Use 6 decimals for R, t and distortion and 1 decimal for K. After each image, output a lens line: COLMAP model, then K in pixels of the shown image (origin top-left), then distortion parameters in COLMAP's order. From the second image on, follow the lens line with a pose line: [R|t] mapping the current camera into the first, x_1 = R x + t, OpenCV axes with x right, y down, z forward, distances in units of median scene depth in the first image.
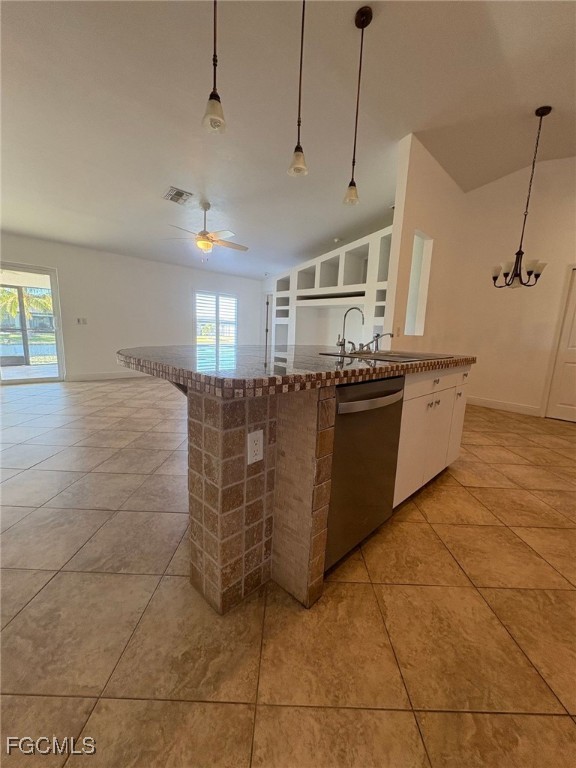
lens RADIAL K [[305.5, 0, 290.3], [0, 305.5, 386.2], [0, 0, 1]] dist [-0.003959, -0.000039]
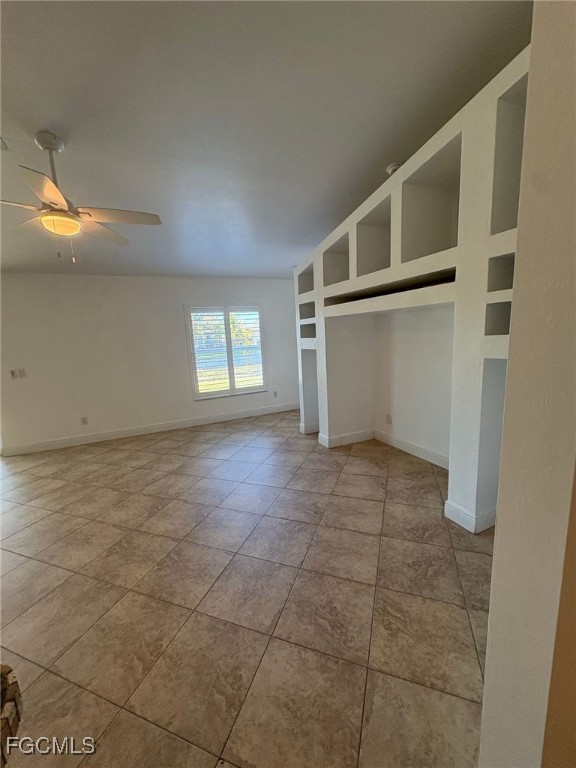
lens RADIAL K [[305.5, 0, 285.2], [0, 305.5, 387.0], [0, 0, 1]] dist [-0.003959, -0.000039]
pose [[0.924882, -0.019977, -0.379728, 0.160211], [0.020392, 0.999788, -0.002928, -0.138616], [0.379706, -0.005035, 0.925094, 0.473526]]
